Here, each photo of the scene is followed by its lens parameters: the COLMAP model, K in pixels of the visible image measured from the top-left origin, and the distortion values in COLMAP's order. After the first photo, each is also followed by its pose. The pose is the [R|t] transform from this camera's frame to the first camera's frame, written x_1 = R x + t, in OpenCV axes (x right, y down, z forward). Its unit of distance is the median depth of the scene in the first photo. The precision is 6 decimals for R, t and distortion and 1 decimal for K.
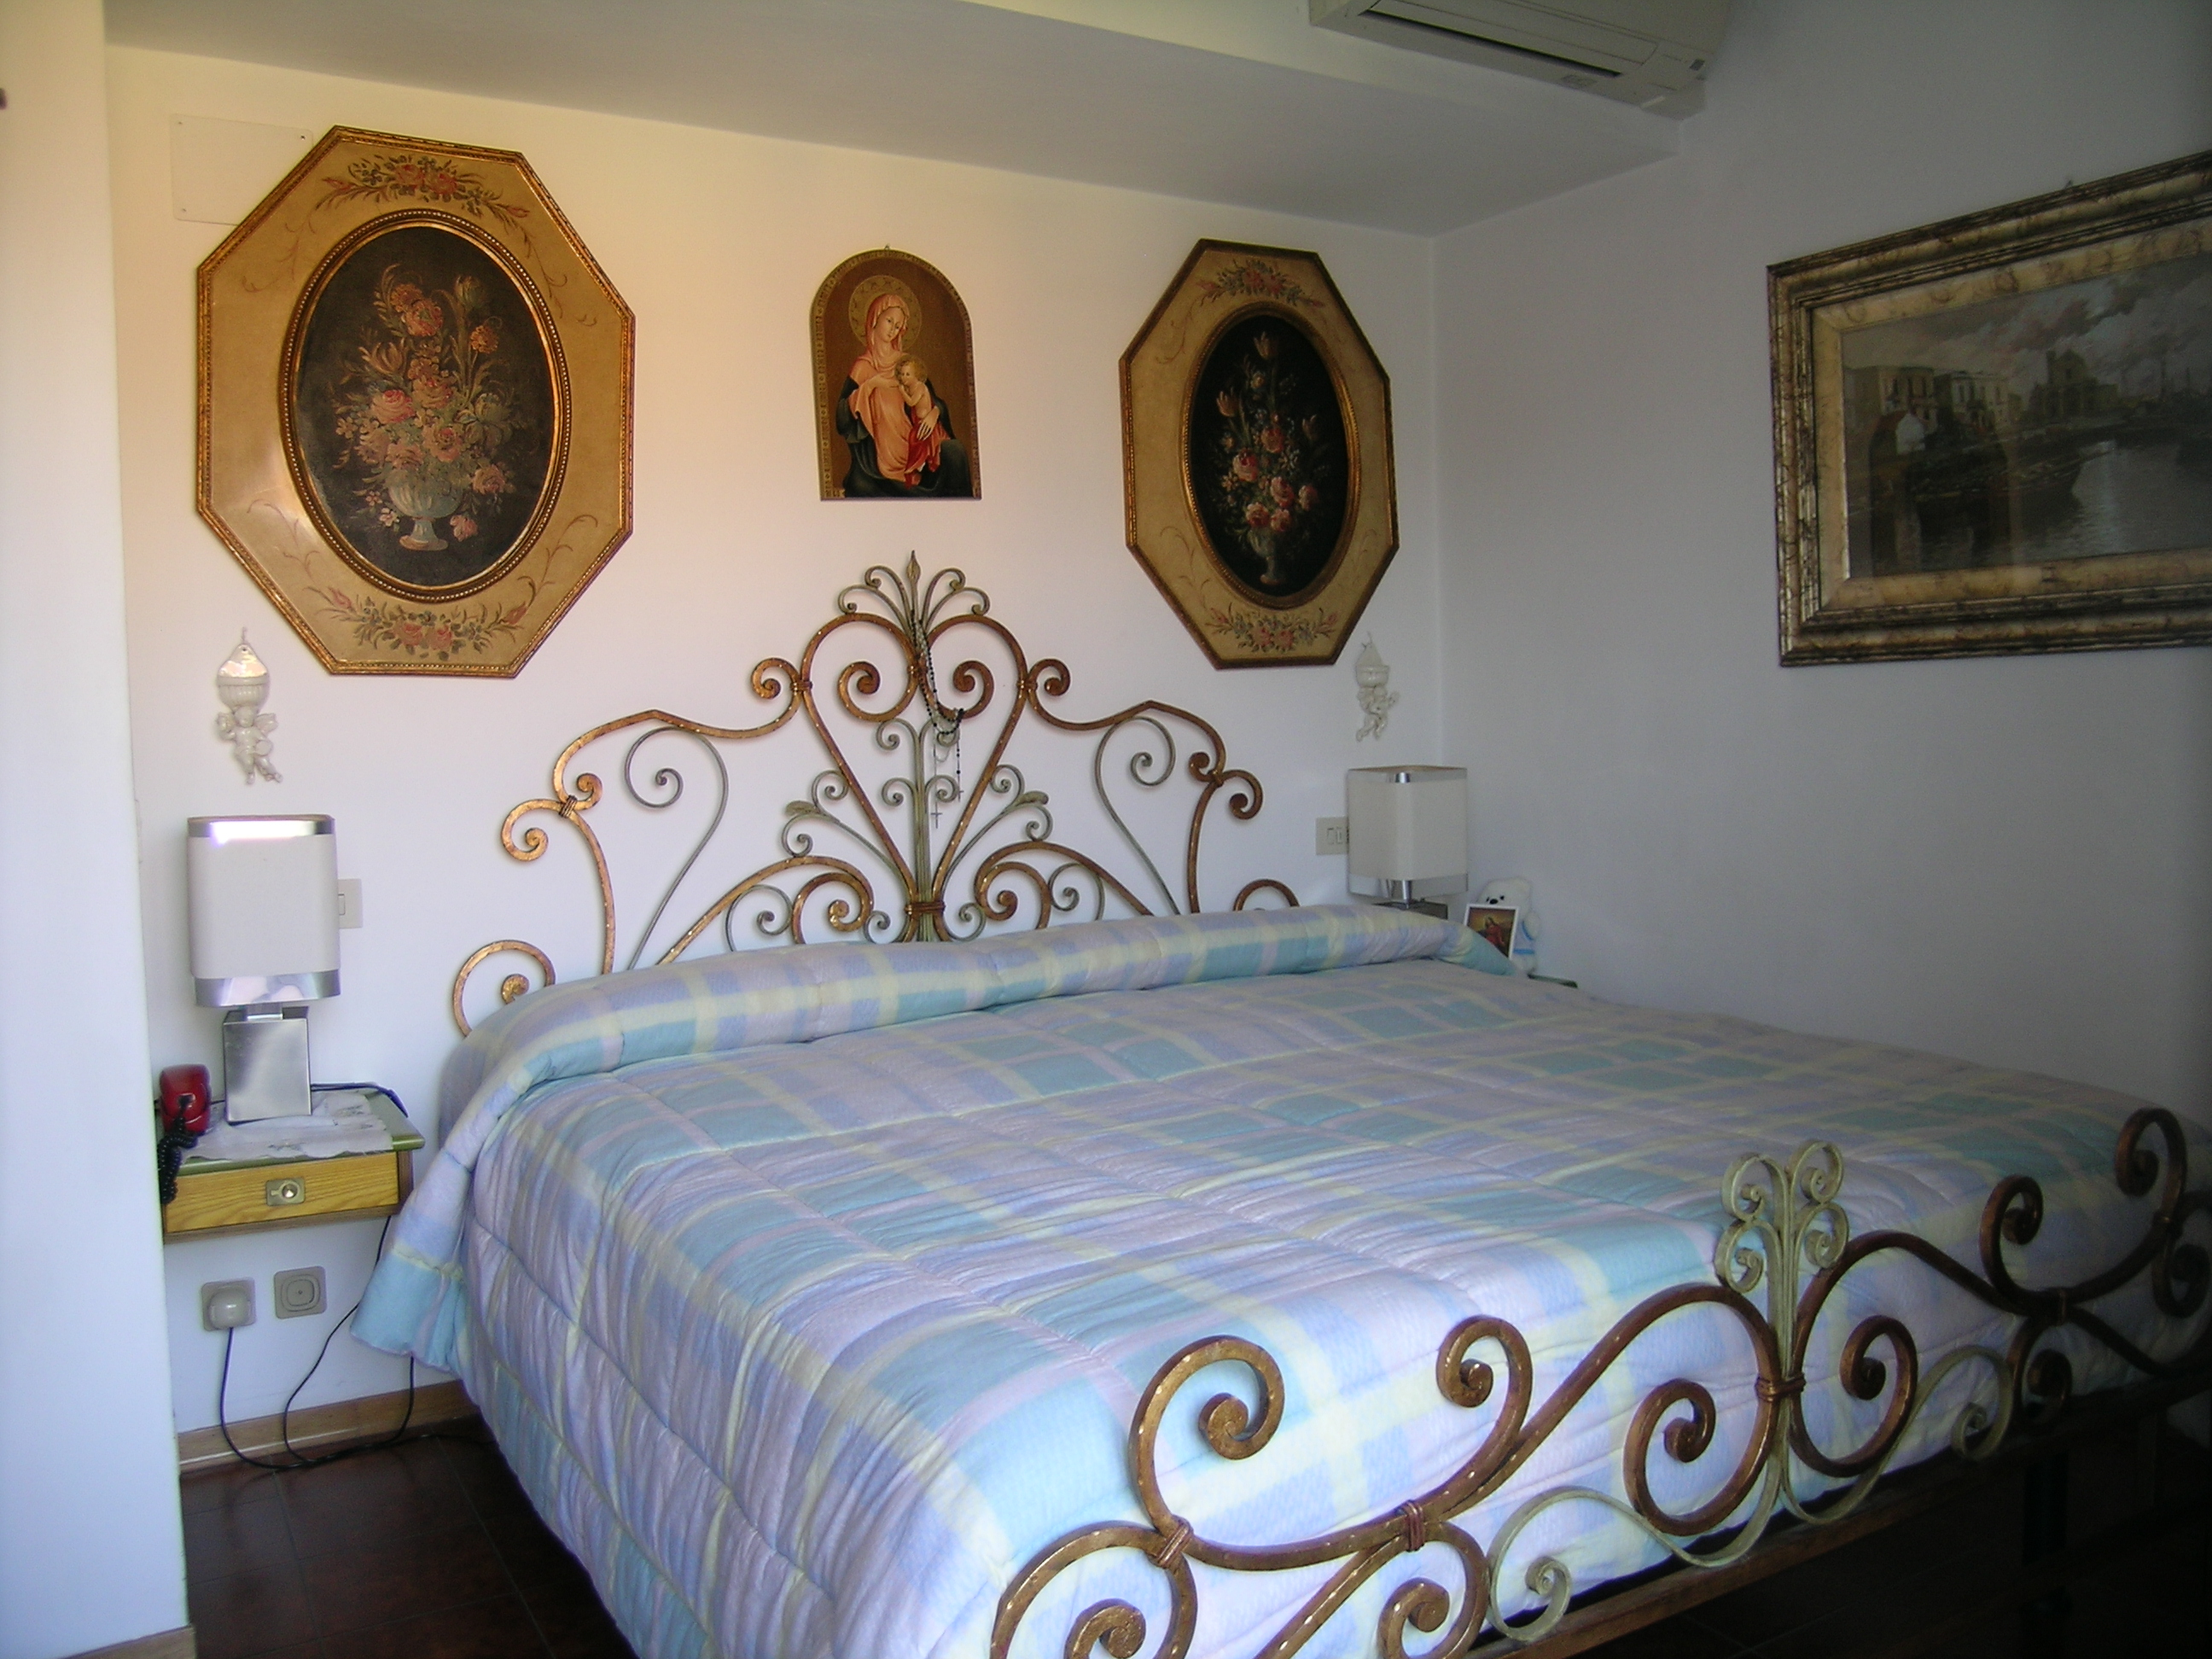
lens RADIAL K [[1799.9, 0, 1137.8], [0, 1799.9, 825.7], [0, 0, 1]] dist [-0.147676, 0.115114]
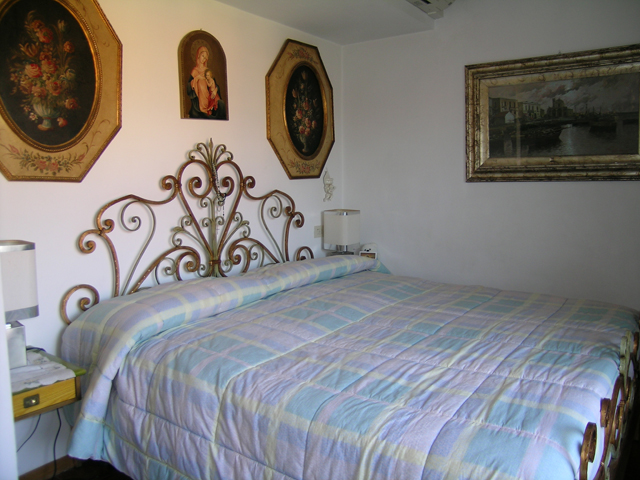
lens RADIAL K [[520.8, 0, 329.2], [0, 520.8, 238.9], [0, 0, 1]] dist [-0.147676, 0.115114]
pose [[0.922060, -0.028810, 0.385974, -0.284635], [0.011931, 0.998868, 0.046055, -0.028993], [-0.386863, -0.037861, 0.921359, 0.170423]]
